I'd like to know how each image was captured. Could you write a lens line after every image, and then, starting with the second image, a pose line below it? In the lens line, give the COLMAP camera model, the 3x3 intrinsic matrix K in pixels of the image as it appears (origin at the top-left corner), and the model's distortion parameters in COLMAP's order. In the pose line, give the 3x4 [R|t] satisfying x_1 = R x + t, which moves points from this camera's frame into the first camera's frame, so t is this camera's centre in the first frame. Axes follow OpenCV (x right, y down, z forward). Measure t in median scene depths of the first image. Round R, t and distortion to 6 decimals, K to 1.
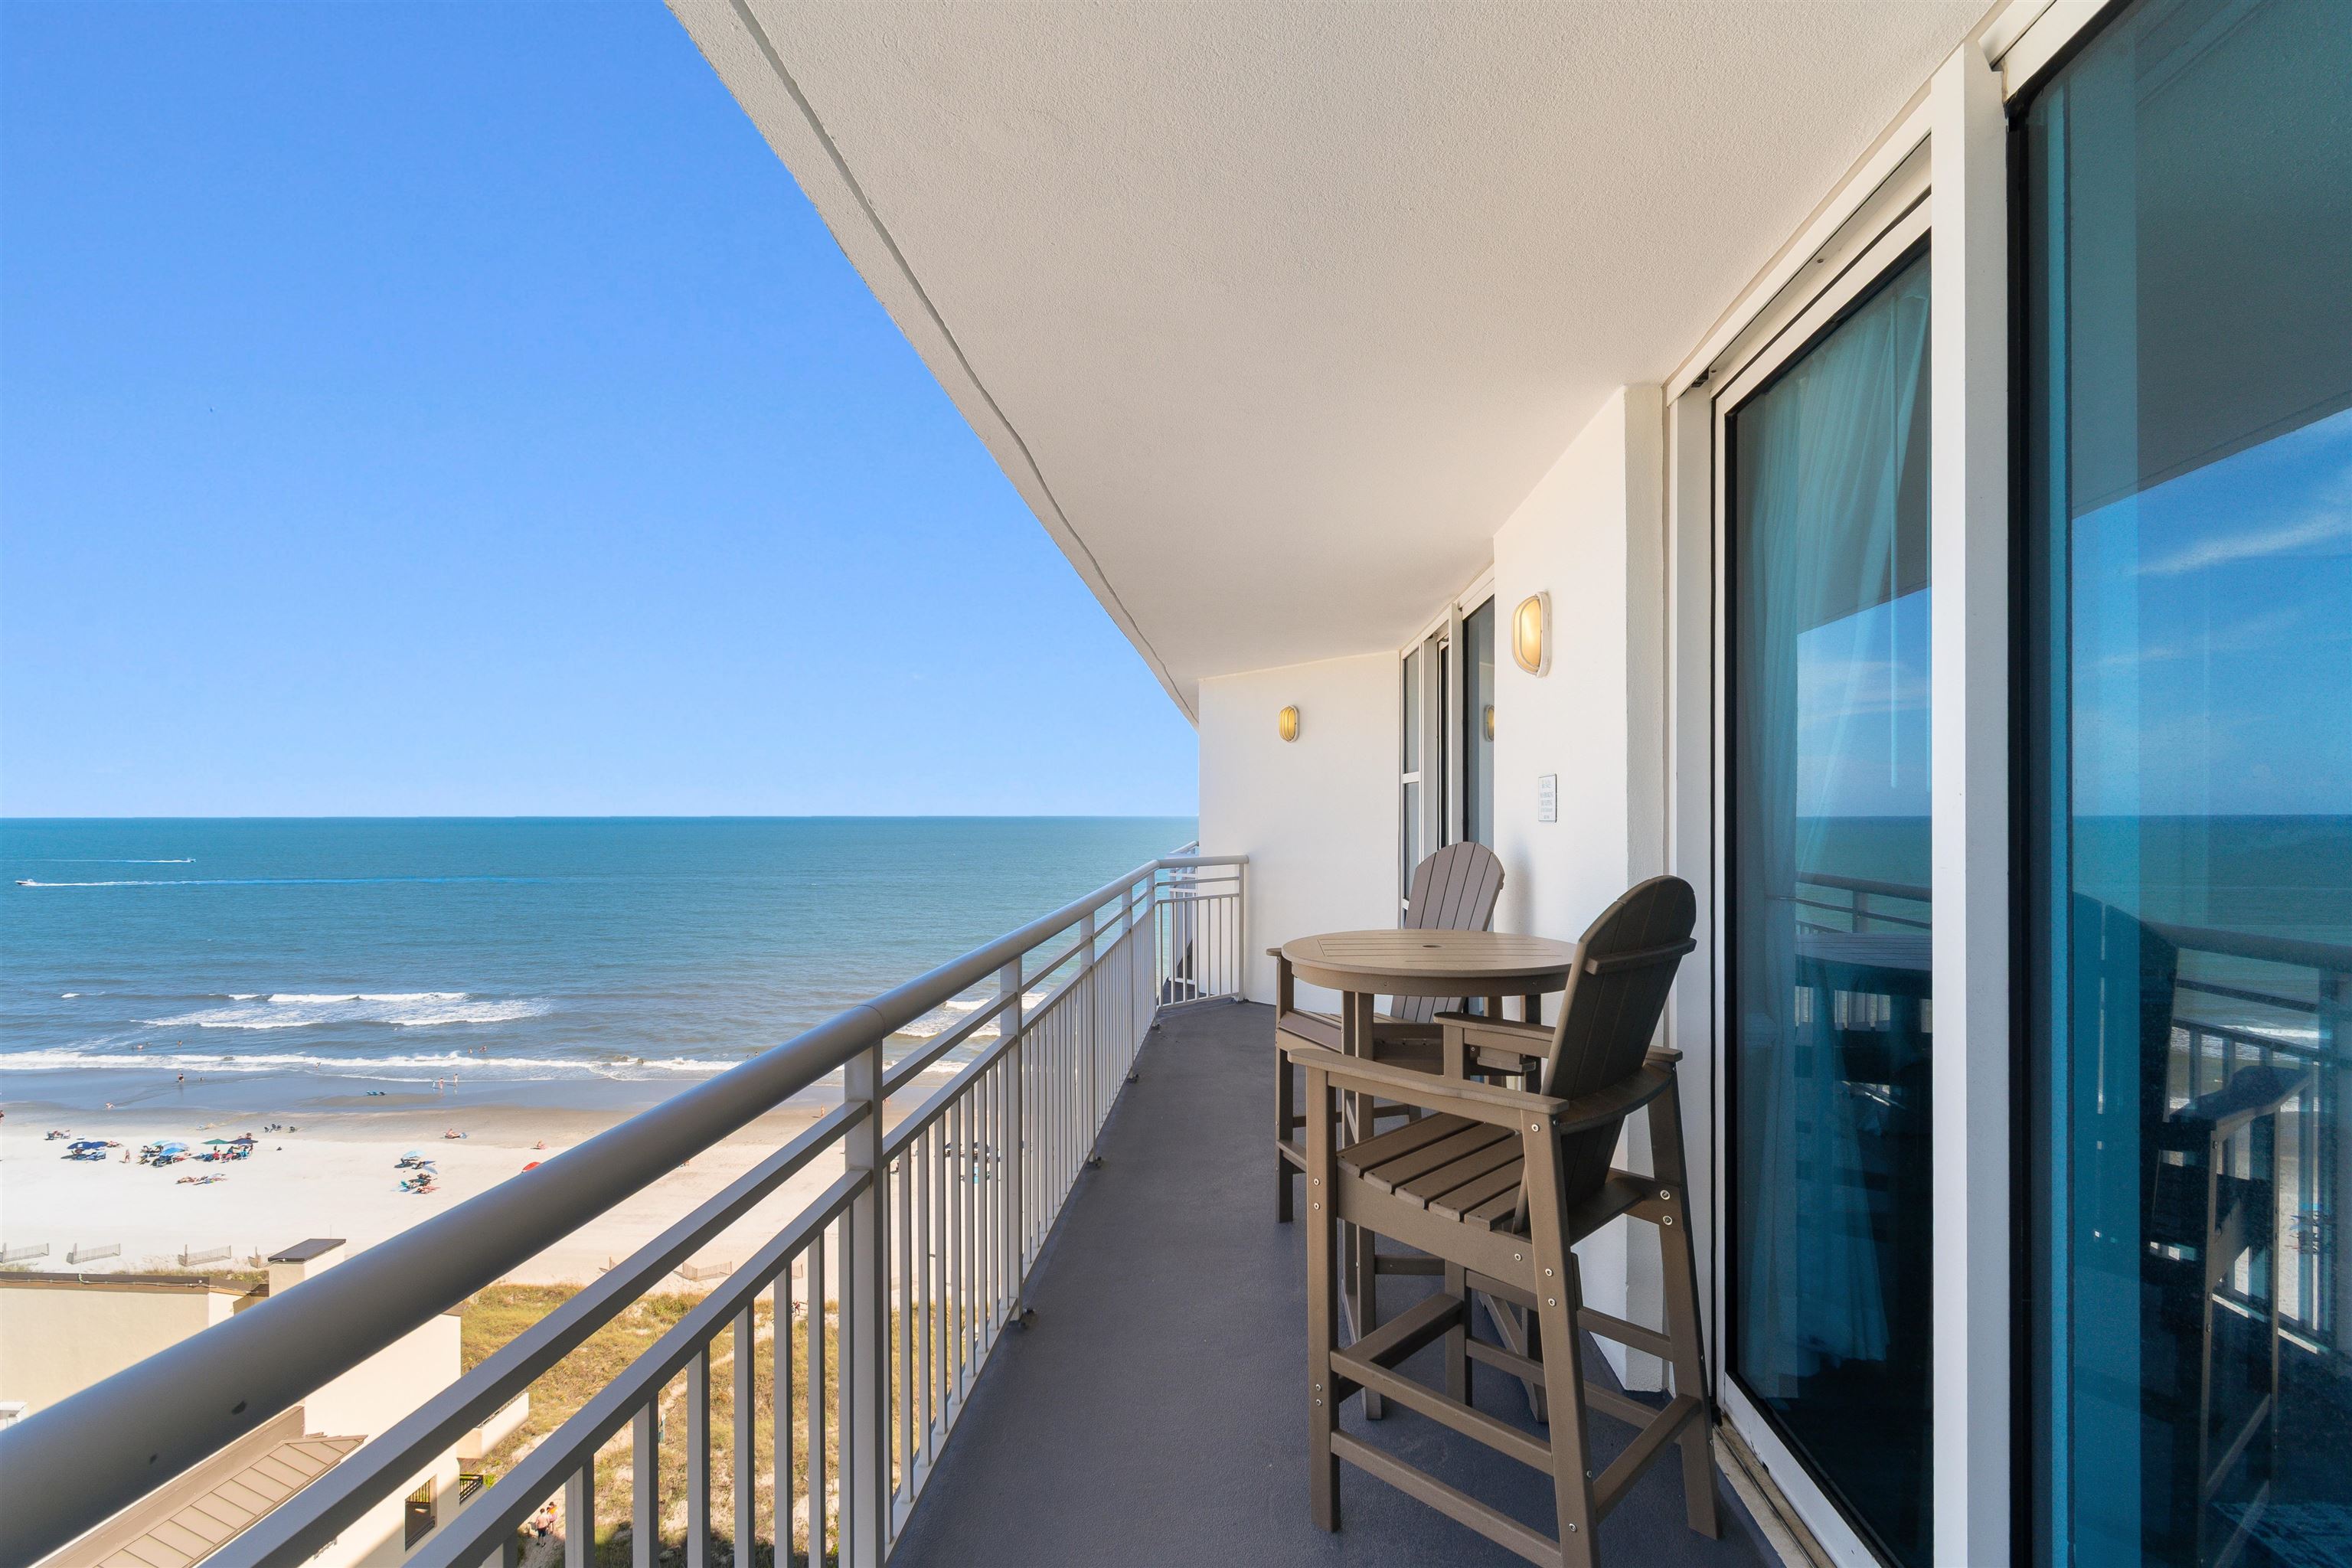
lens RADIAL K [[1039.5, 0, 1187.5], [0, 1039.5, 813.5], [0, 0, 1]] dist [-0.001027, 0.000106]
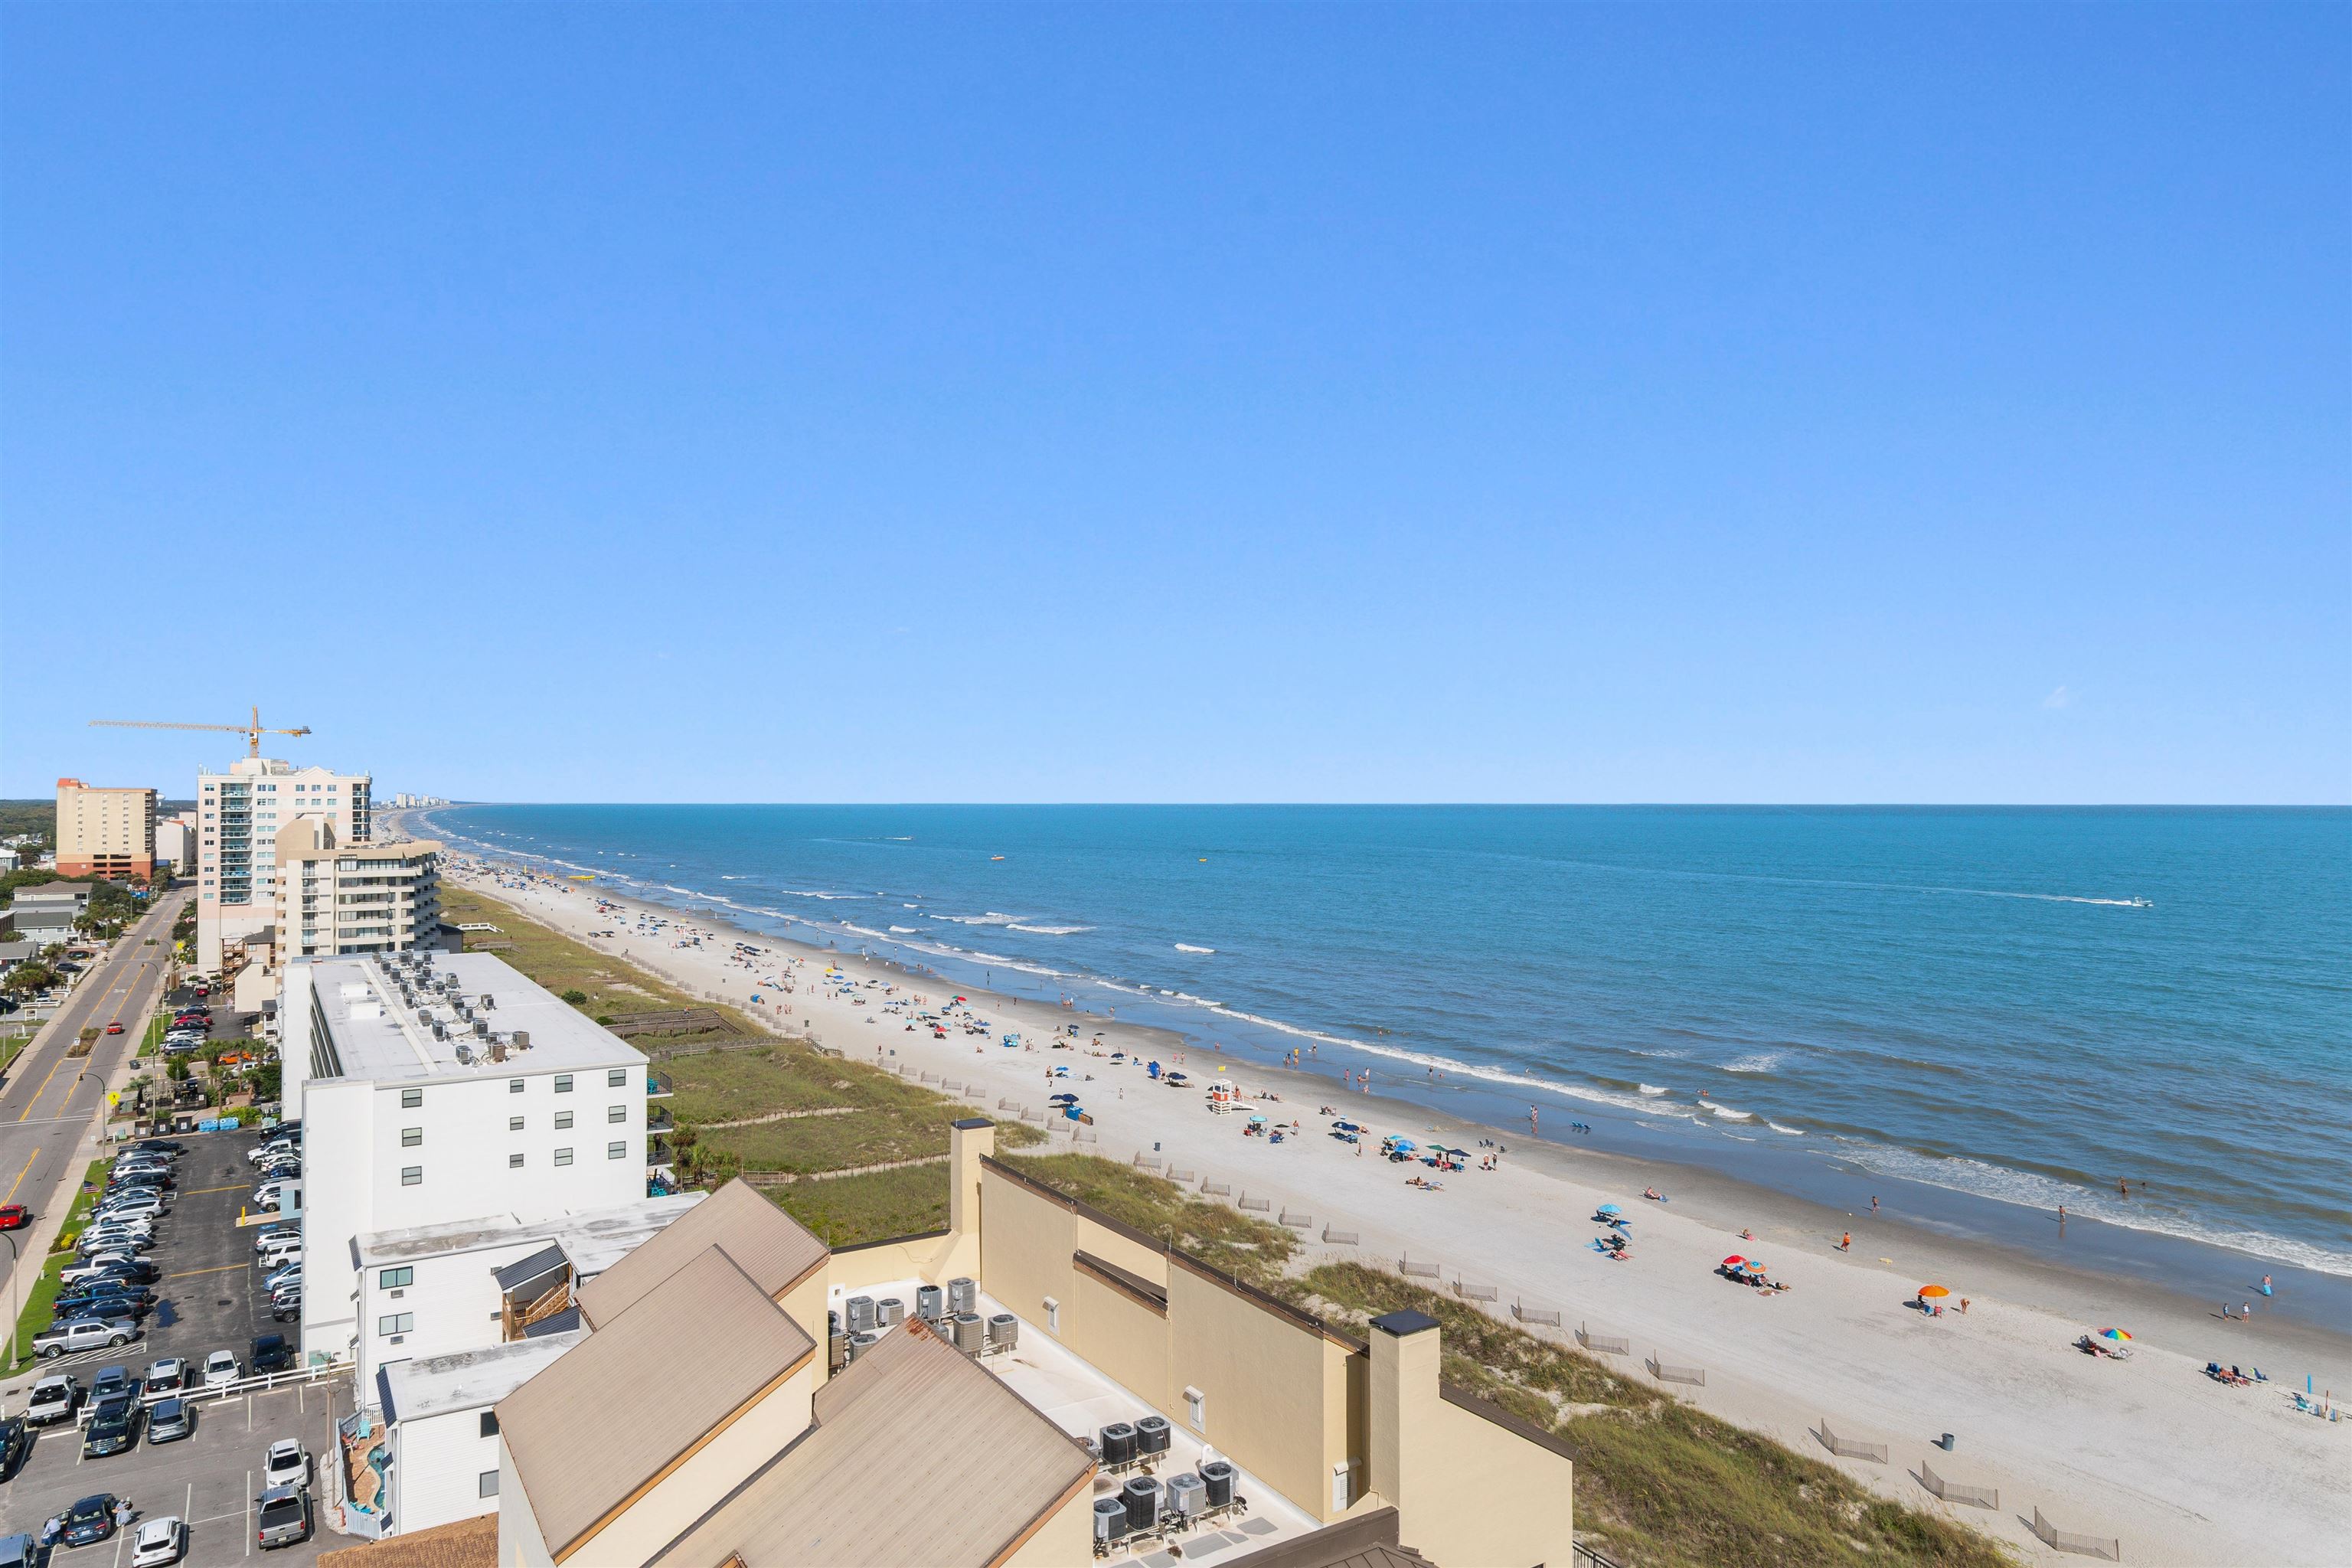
lens RADIAL K [[1455.4, 0, 1176.0], [0, 1455.4, 784.0], [0, 0, 1]] dist [-0.001920, 0.000728]
pose [[0.588048, -0.008607, -0.808780, -0.038185], [-0.000844, 0.999936, -0.011255, 0.005636], [0.808825, 0.007301, 0.588004, 1.153985]]
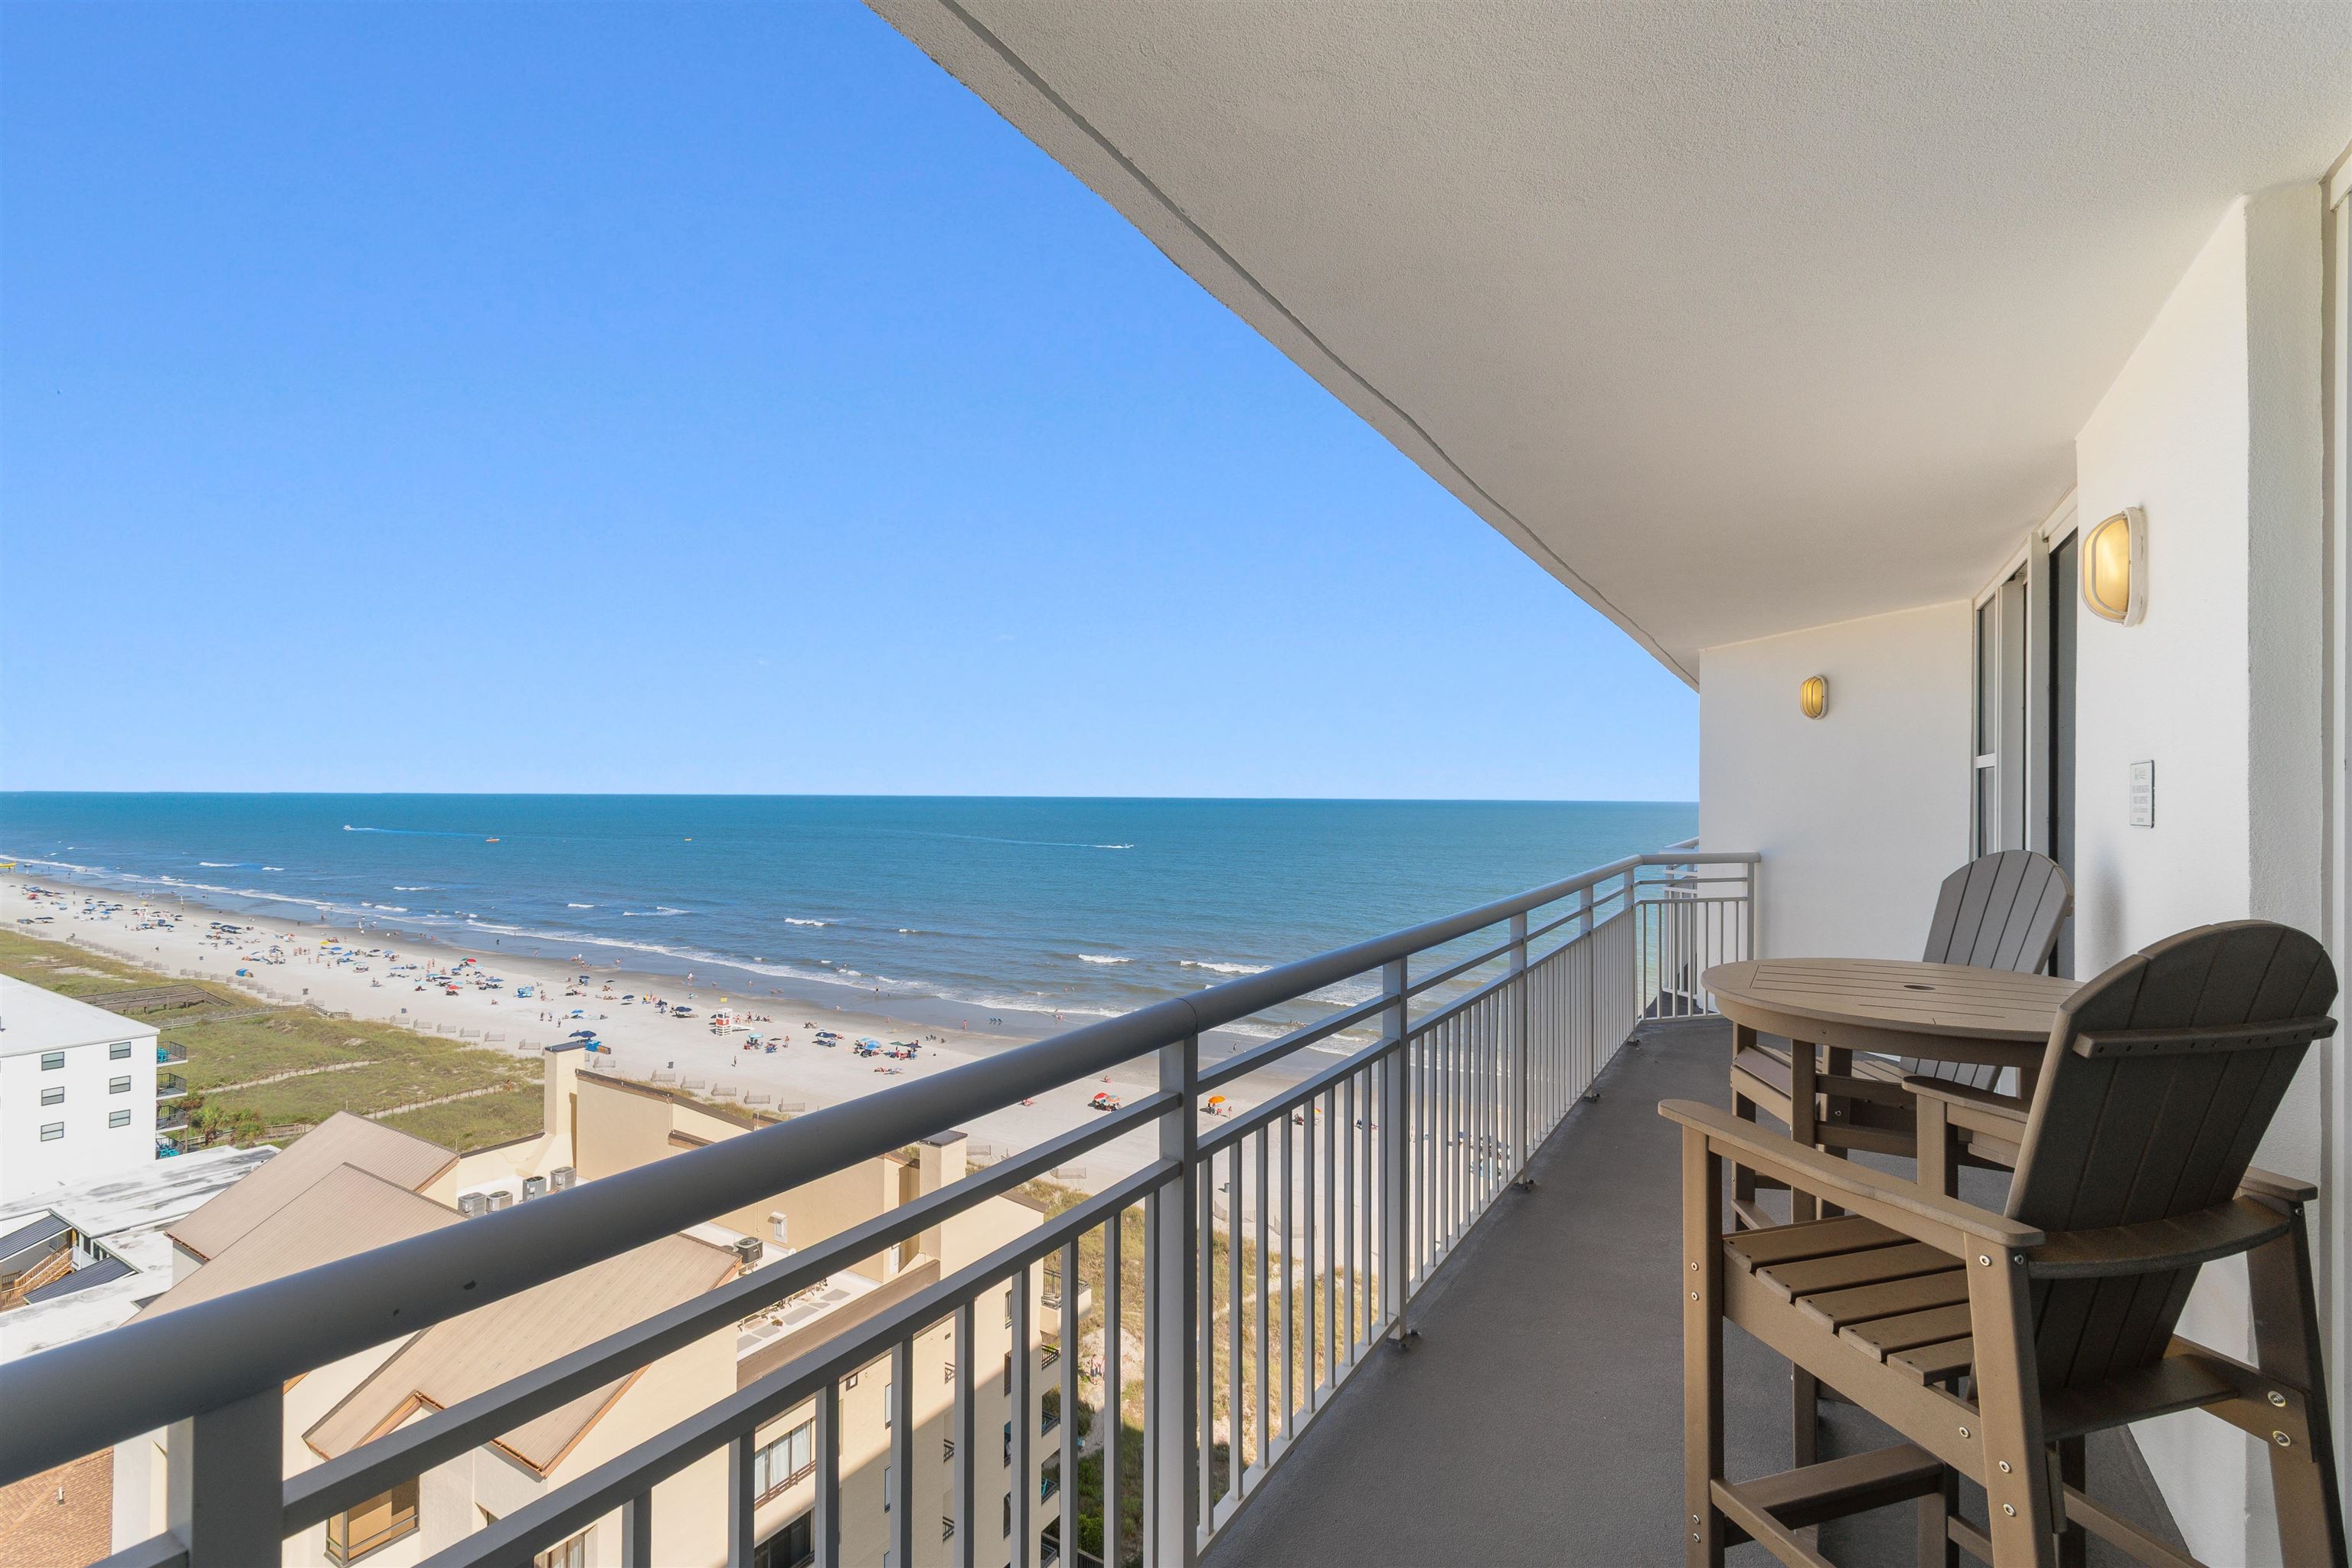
lens RADIAL K [[1044.1, 0, 1185.8], [0, 1044.1, 792.6], [0, 0, 1]] dist [0.003742, -0.004046]
pose [[0.884529, 0.005097, -0.466458, 0.066860], [-0.007216, 0.999970, -0.002757, -0.005858], [0.466430, 0.005804, 0.884539, 0.037164]]
